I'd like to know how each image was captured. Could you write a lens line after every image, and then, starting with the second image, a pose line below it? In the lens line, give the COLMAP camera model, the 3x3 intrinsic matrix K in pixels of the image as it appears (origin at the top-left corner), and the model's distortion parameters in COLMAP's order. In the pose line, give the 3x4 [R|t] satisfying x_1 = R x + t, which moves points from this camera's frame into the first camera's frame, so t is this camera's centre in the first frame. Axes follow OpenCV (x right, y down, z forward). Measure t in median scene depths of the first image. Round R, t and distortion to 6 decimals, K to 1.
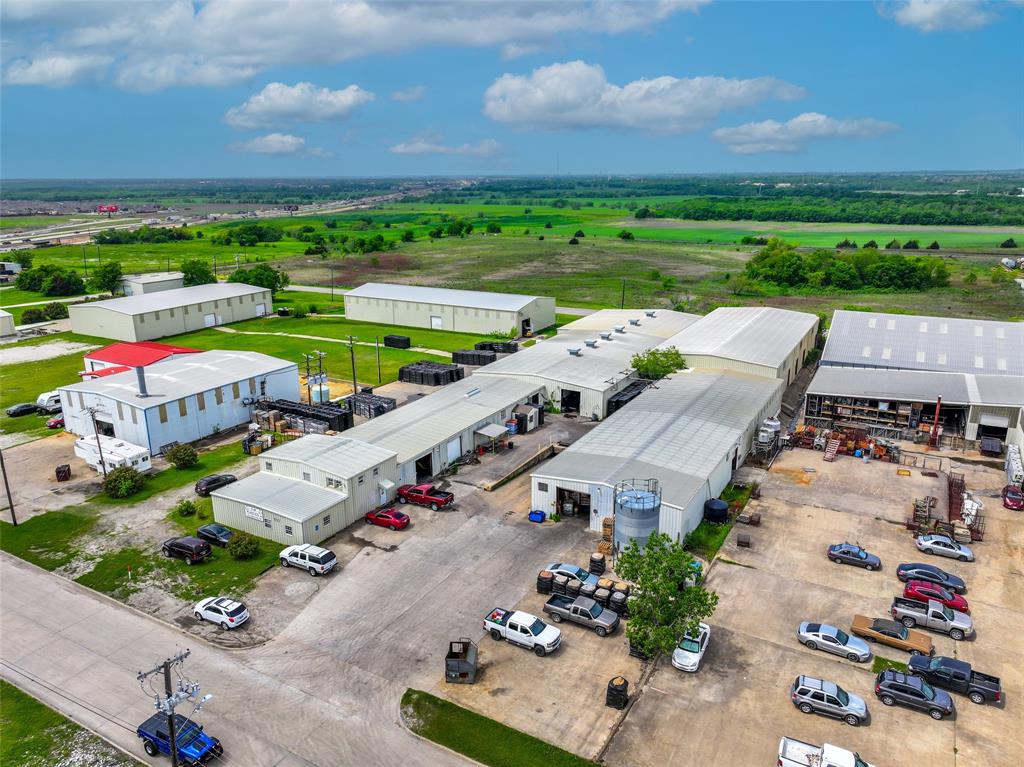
lens RADIAL K [[715.6, 0, 512.0], [0, 715.6, 383.5], [0, 0, 1]] dist [0.006661, 0.001275]
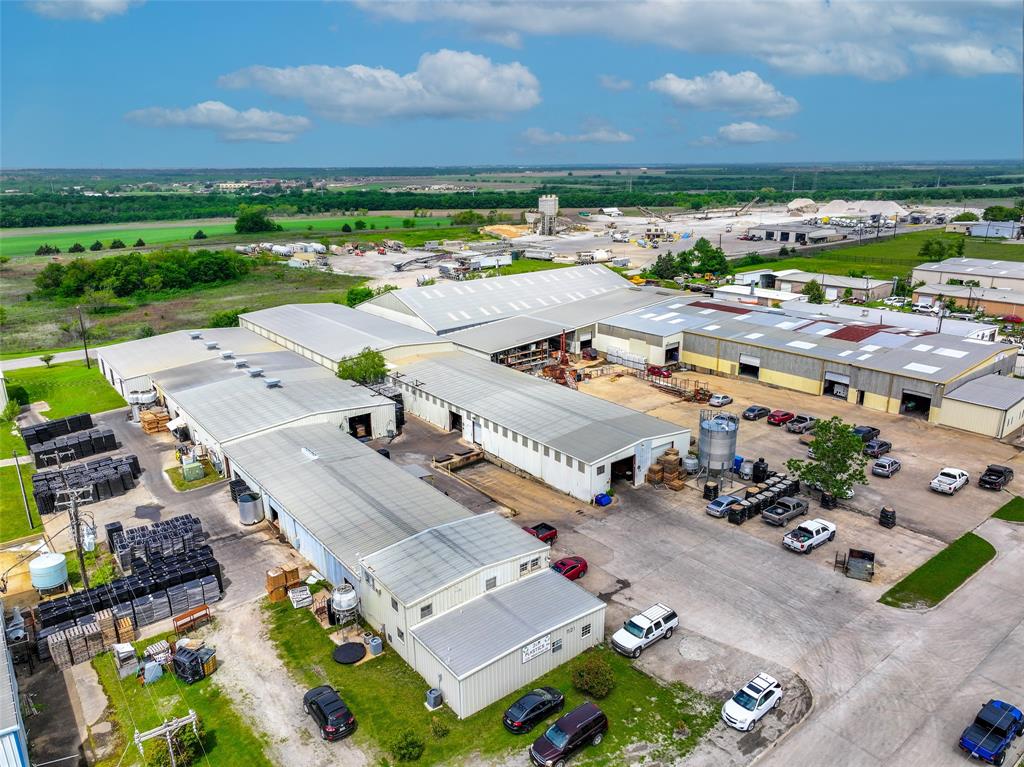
lens RADIAL K [[709.5, 0, 516.9], [0, 709.5, 388.6], [0, 0, 1]] dist [0.007217, 0.003443]
pose [[0.371888, -0.270422, 0.888015, -0.827916], [0.263346, 0.948058, 0.178421, -0.170084], [-0.890139, 0.167502, 0.423786, 0.619708]]
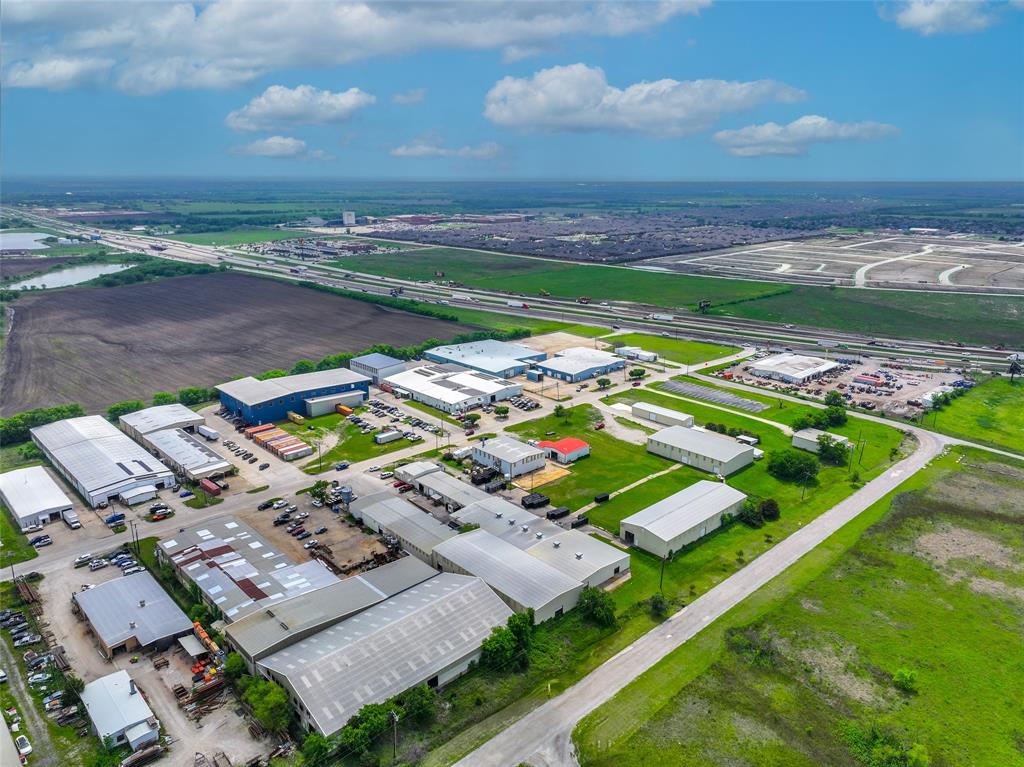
lens RADIAL K [[709.5, 0, 516.9], [0, 709.5, 388.6], [0, 0, 1]] dist [0.007217, 0.003443]
pose [[-0.292370, 0.286707, -0.912315, 2.863087], [-0.270219, 0.890354, 0.366402, -1.768964], [0.917334, 0.353650, -0.182839, 1.995340]]
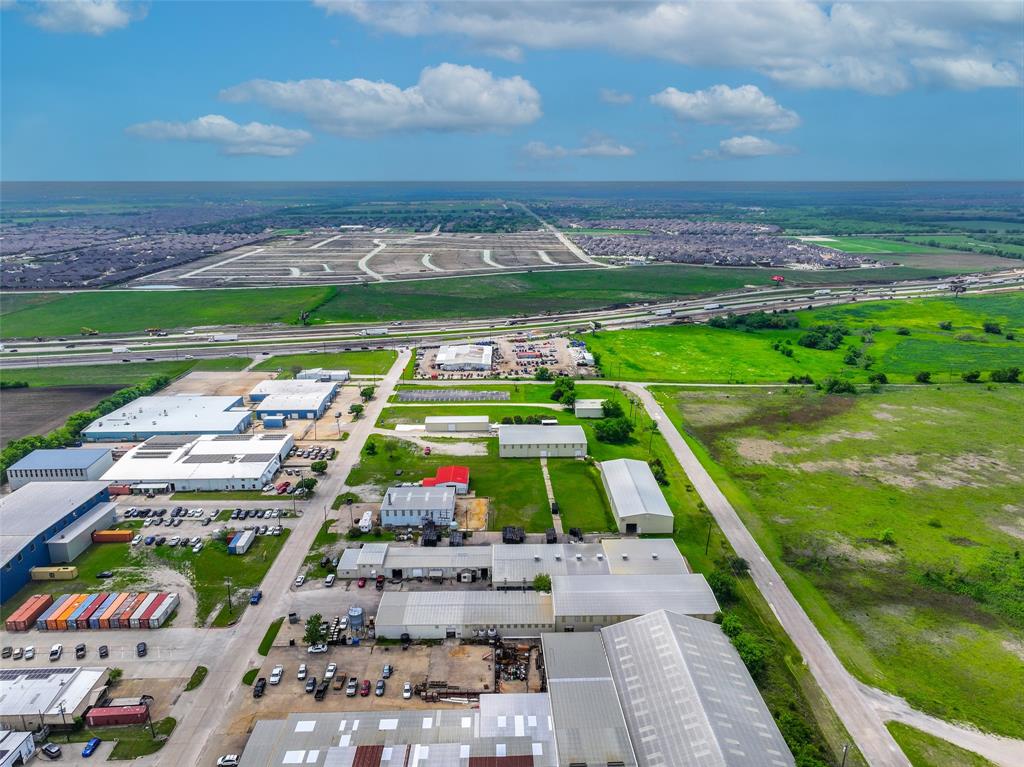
lens RADIAL K [[715.6, 0, 512.0], [0, 715.6, 383.5], [0, 0, 1]] dist [0.006661, 0.001275]
pose [[0.508198, 0.247612, -0.824877, 2.314385], [-0.242216, 0.960212, 0.139010, -1.132221], [0.826478, 0.129154, 0.547954, -0.238114]]
